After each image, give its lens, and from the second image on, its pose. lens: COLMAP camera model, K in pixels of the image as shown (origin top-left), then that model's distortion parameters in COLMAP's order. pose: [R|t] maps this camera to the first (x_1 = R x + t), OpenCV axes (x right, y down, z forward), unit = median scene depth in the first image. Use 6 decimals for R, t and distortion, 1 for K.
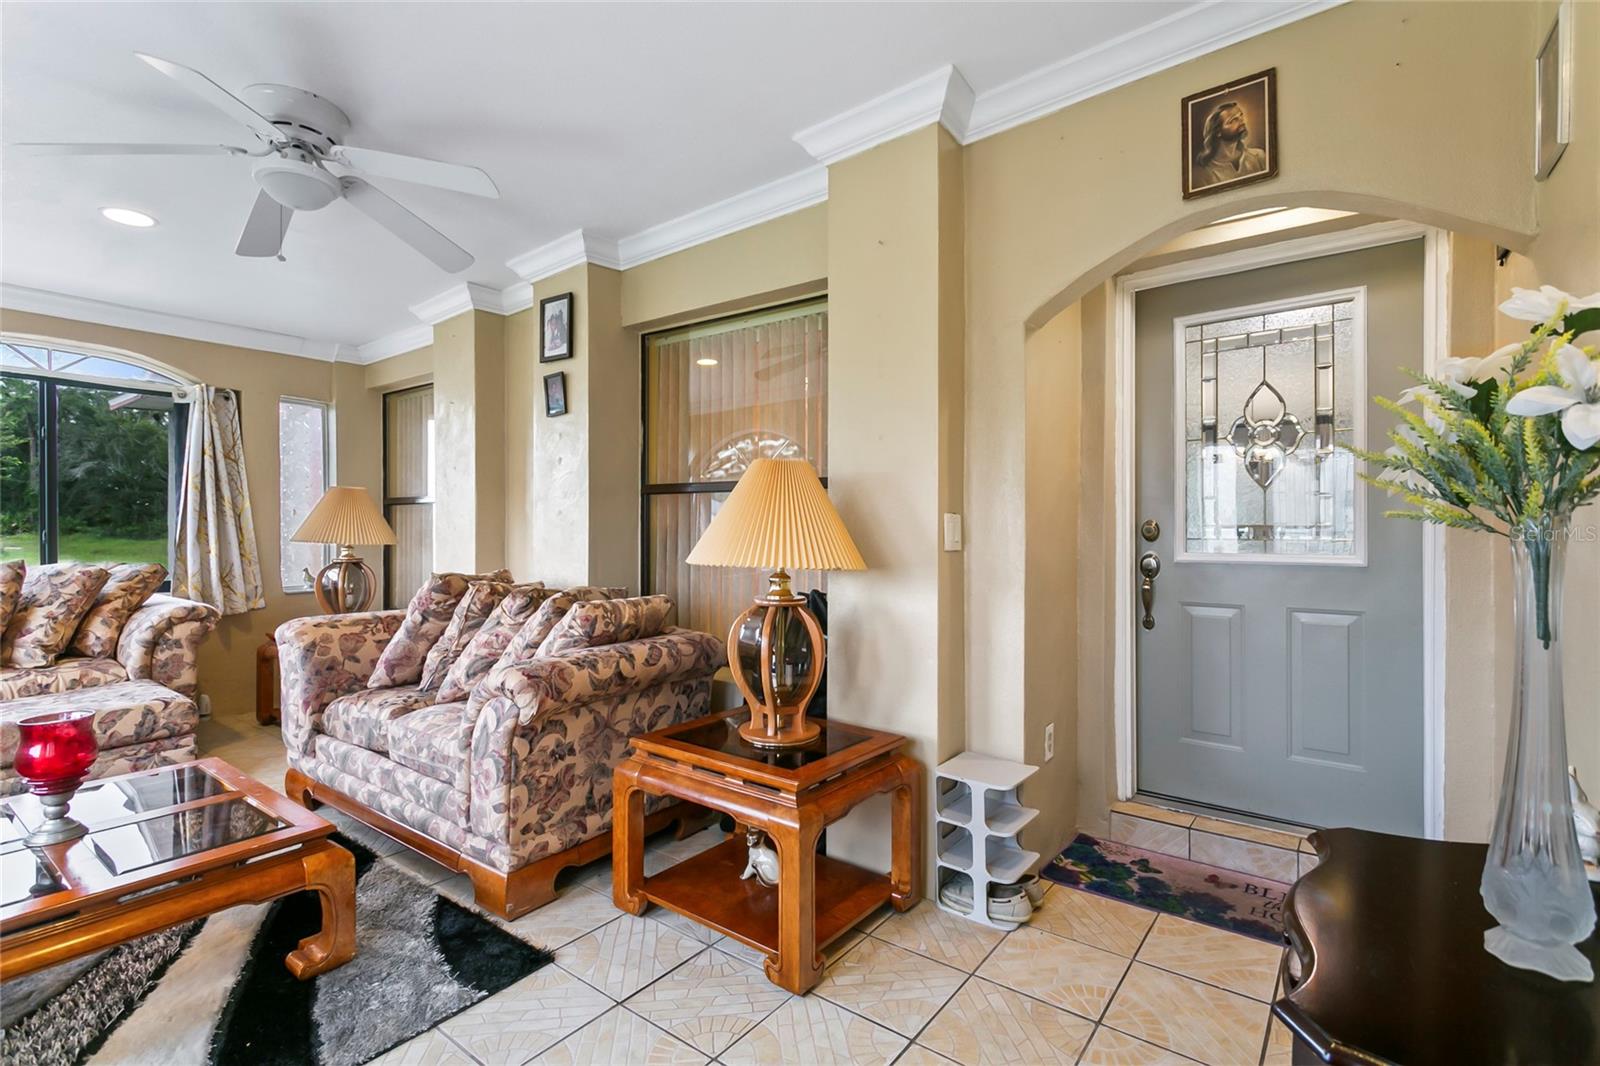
lens RADIAL K [[754.1, 0, 798.7], [0, 754.1, 532.6], [0, 0, 1]] dist [0.000549, 0.005836]
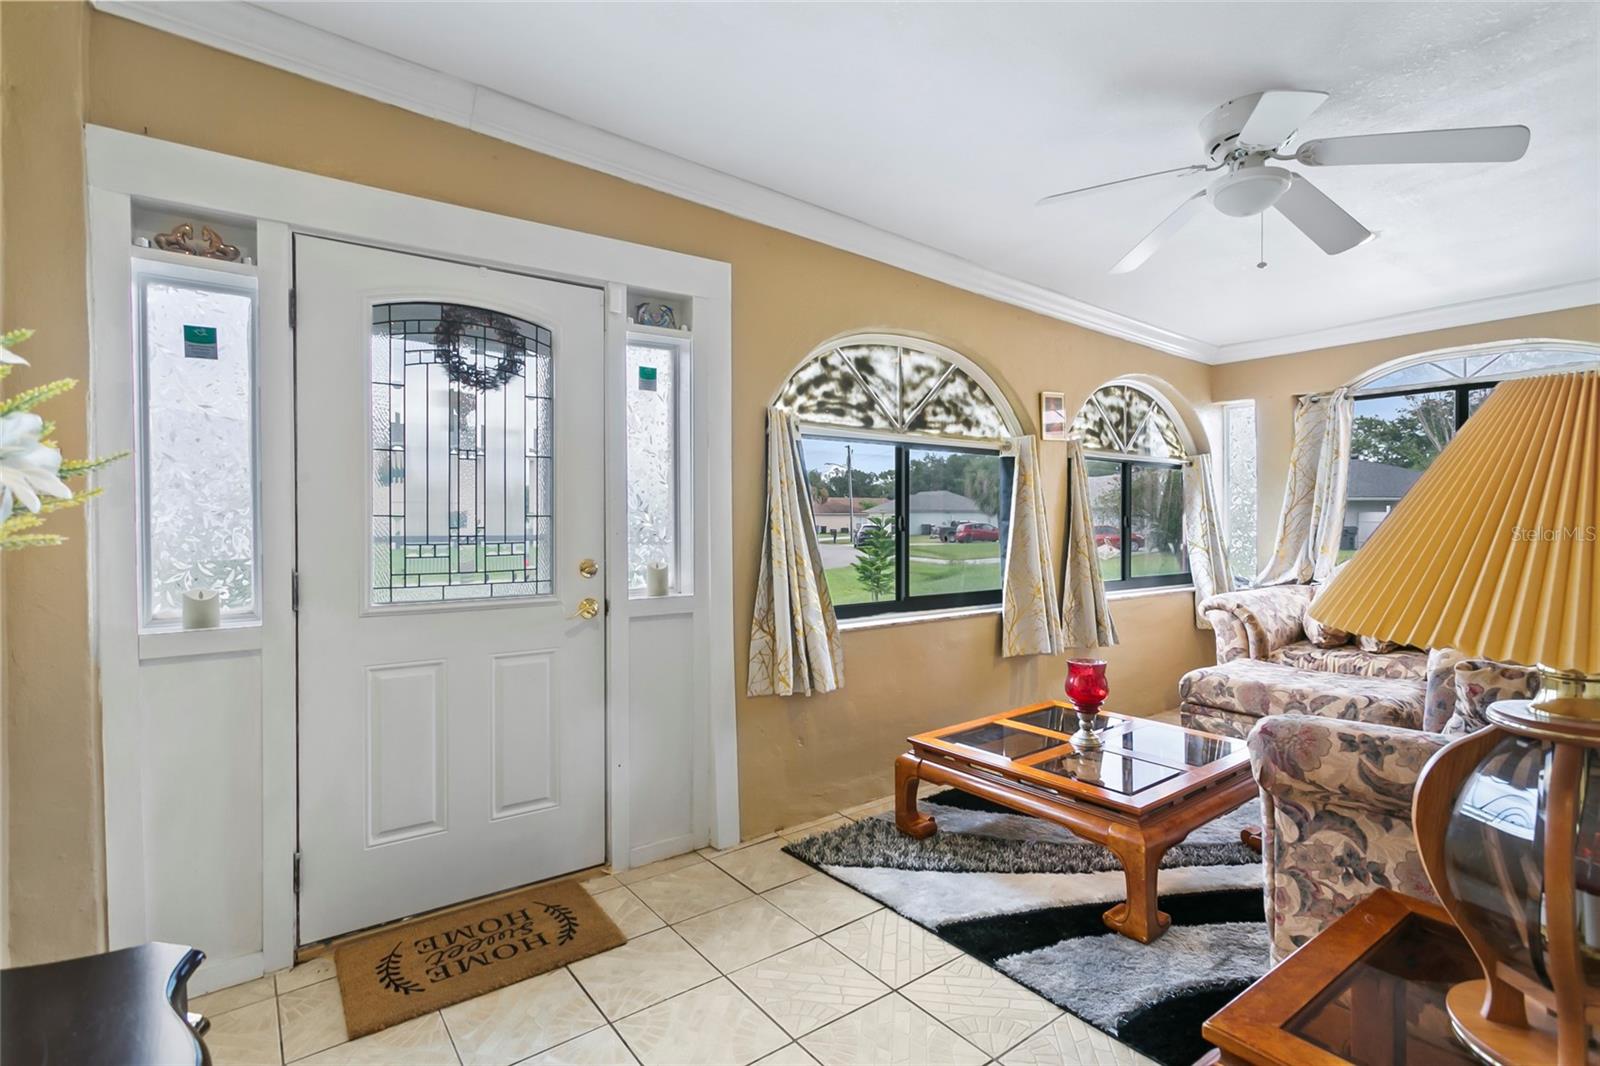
lens RADIAL K [[754.1, 0, 800.0], [0, 754.1, 532.7], [0, 0, 1]] dist [0.000549, 0.005836]
pose [[-0.264228, 0.008982, -0.964418, 0.480503], [-0.002341, 0.999948, 0.009954, -0.017575], [0.964457, 0.004888, -0.264193, 0.703298]]
